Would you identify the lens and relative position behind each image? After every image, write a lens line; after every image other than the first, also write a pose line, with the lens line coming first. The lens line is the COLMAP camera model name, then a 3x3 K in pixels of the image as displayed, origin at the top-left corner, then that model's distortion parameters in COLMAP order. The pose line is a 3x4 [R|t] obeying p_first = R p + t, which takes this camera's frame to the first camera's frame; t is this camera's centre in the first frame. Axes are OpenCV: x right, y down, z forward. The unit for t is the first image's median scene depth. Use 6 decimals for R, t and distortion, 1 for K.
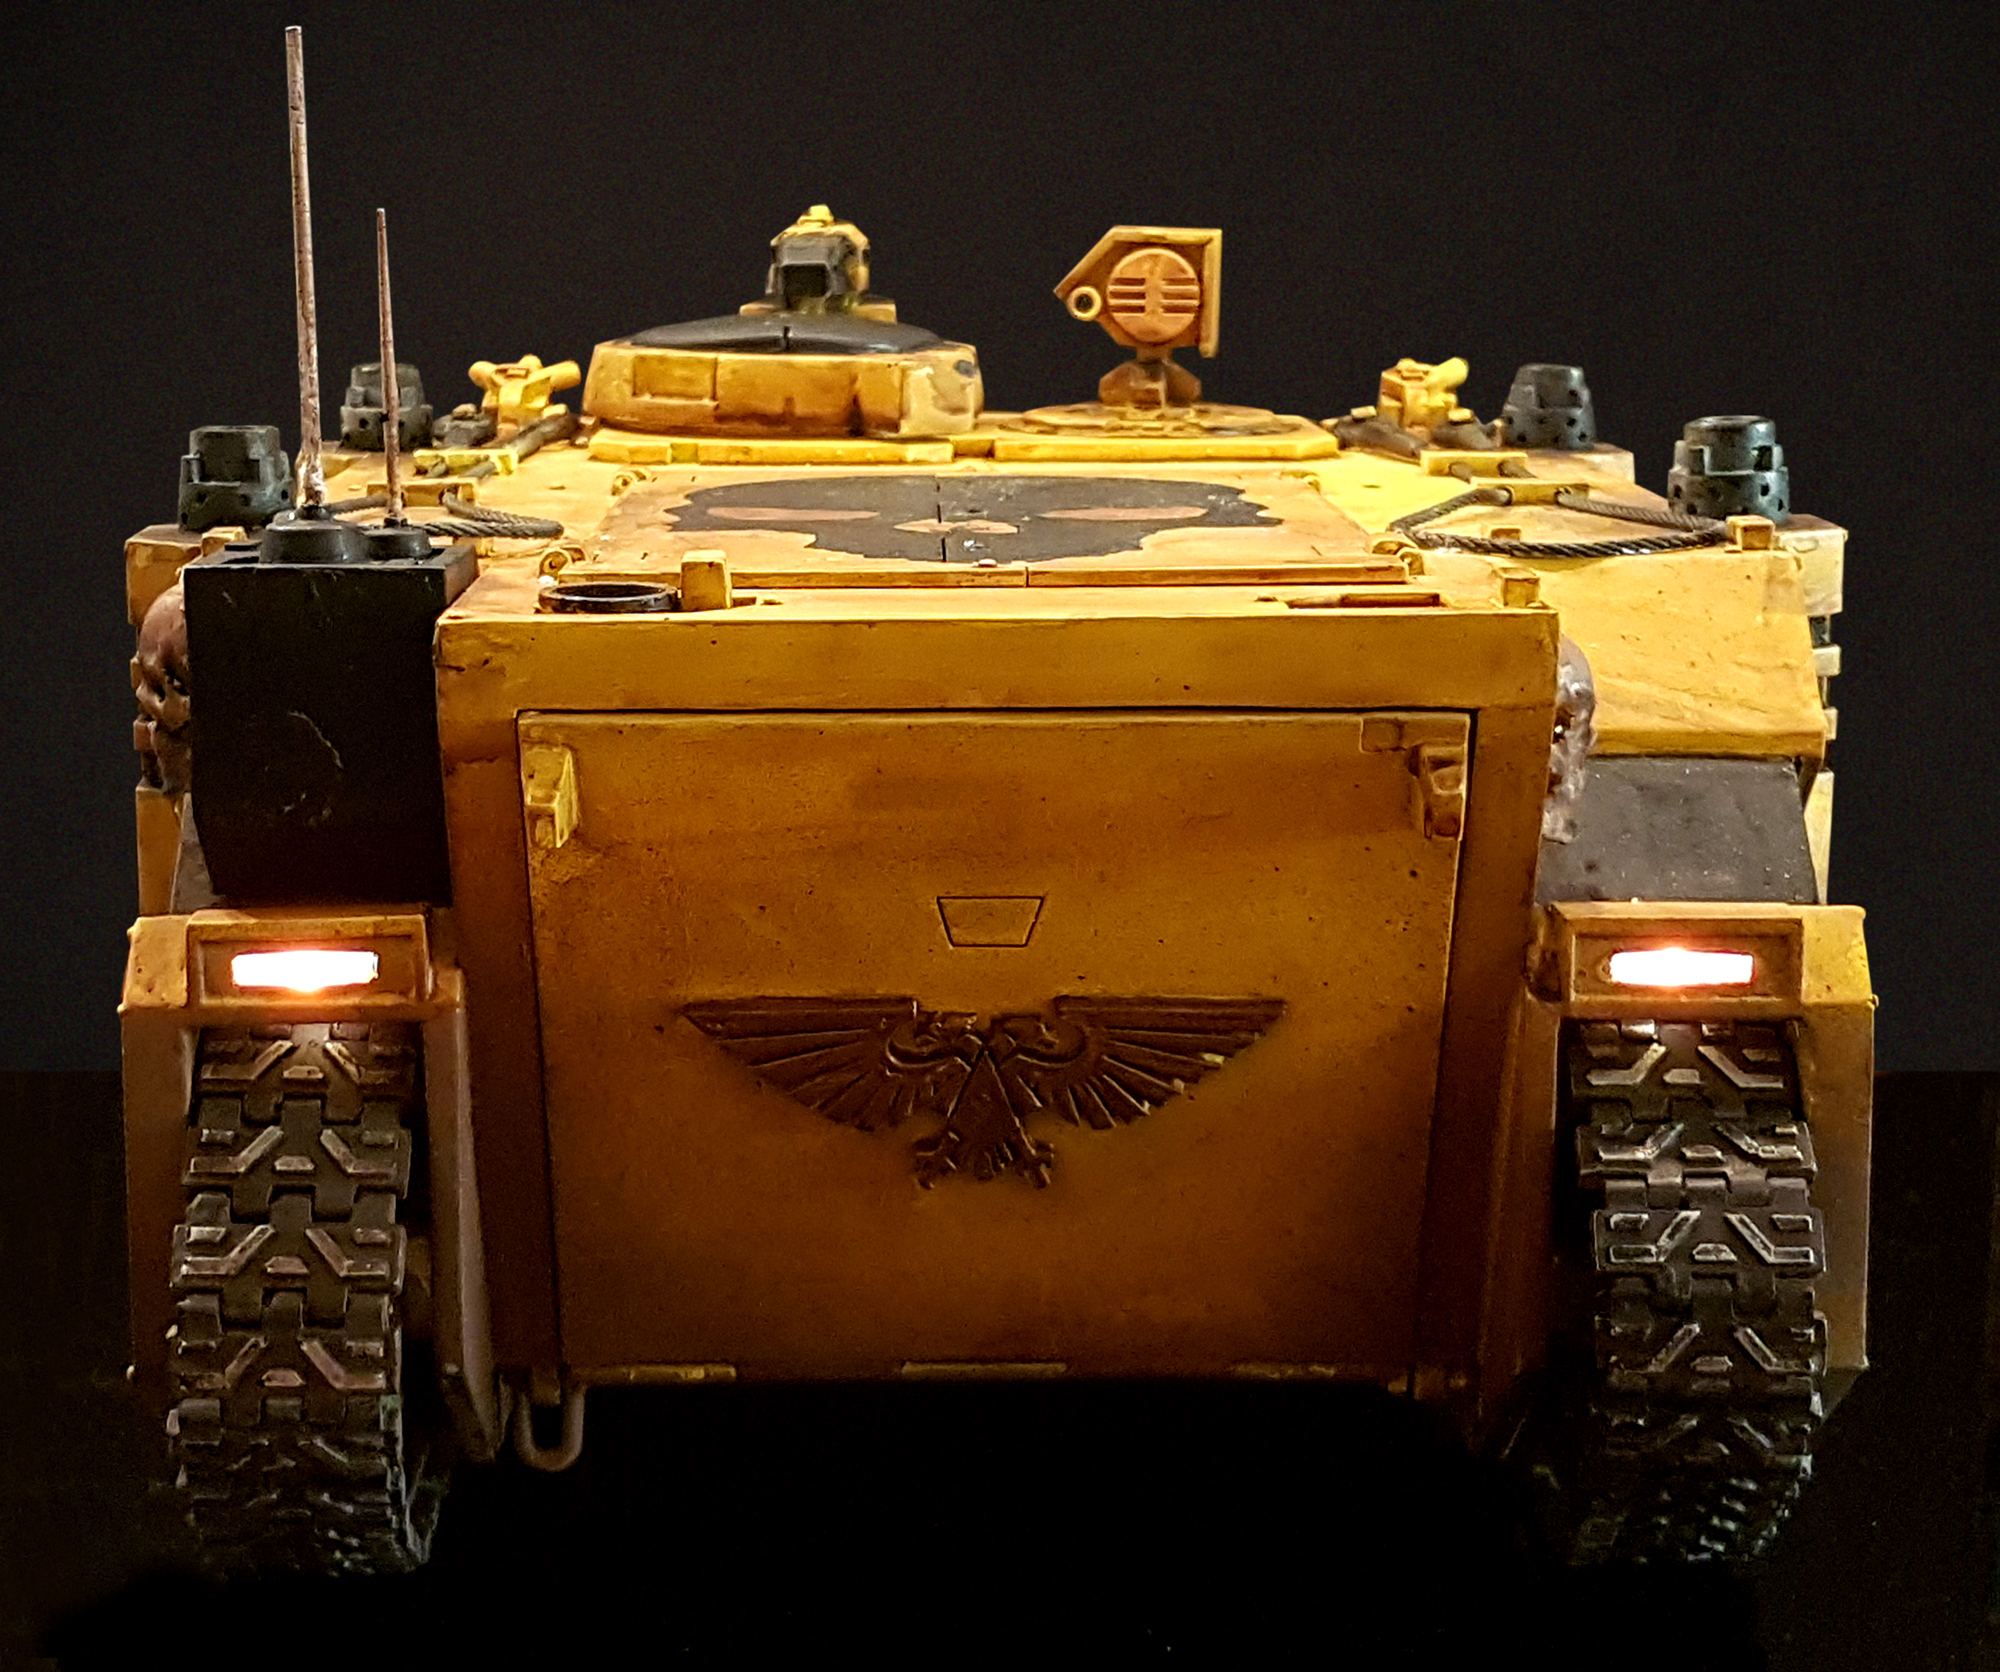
lens RADIAL K [[3688.9, 0, 1000.0], [0, 3688.9, 836.0], [0, 0, 1]] dist [0.188078, -0.054544]
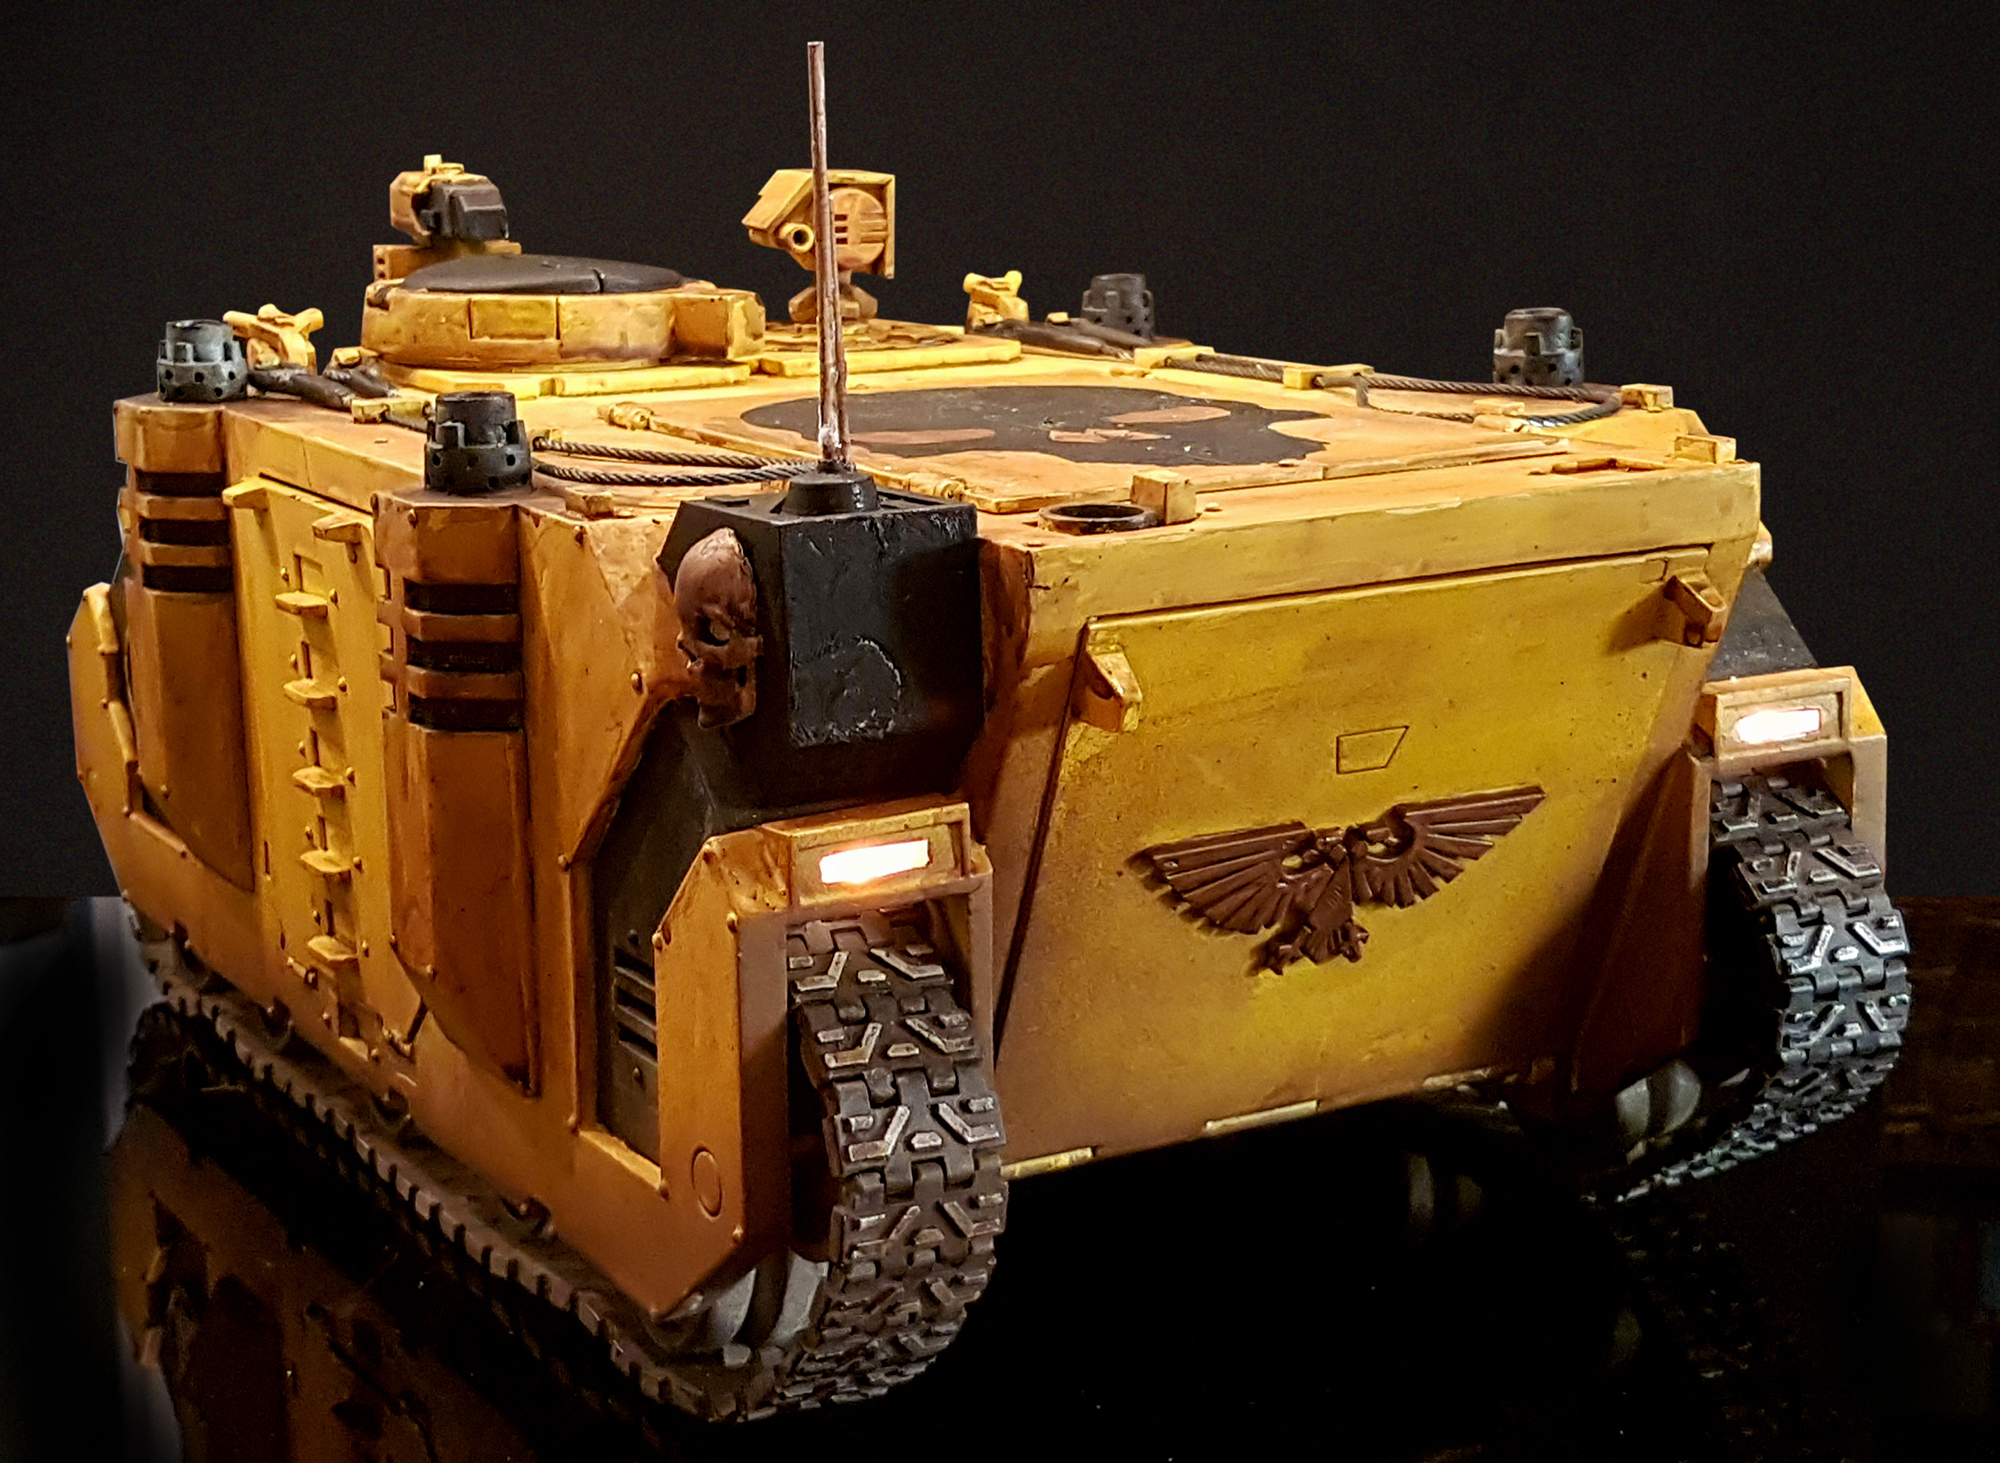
lens RADIAL K [[3215.3, 0, 927.4], [0, 3215.3, 776.5], [0, 0, 1]] dist [0.264140, -0.097575]
pose [[0.870982, -0.121341, 0.476095, -0.637348], [0.102411, 0.992575, 0.065621, -0.053740], [-0.480522, -0.008398, 0.876942, 0.115717]]
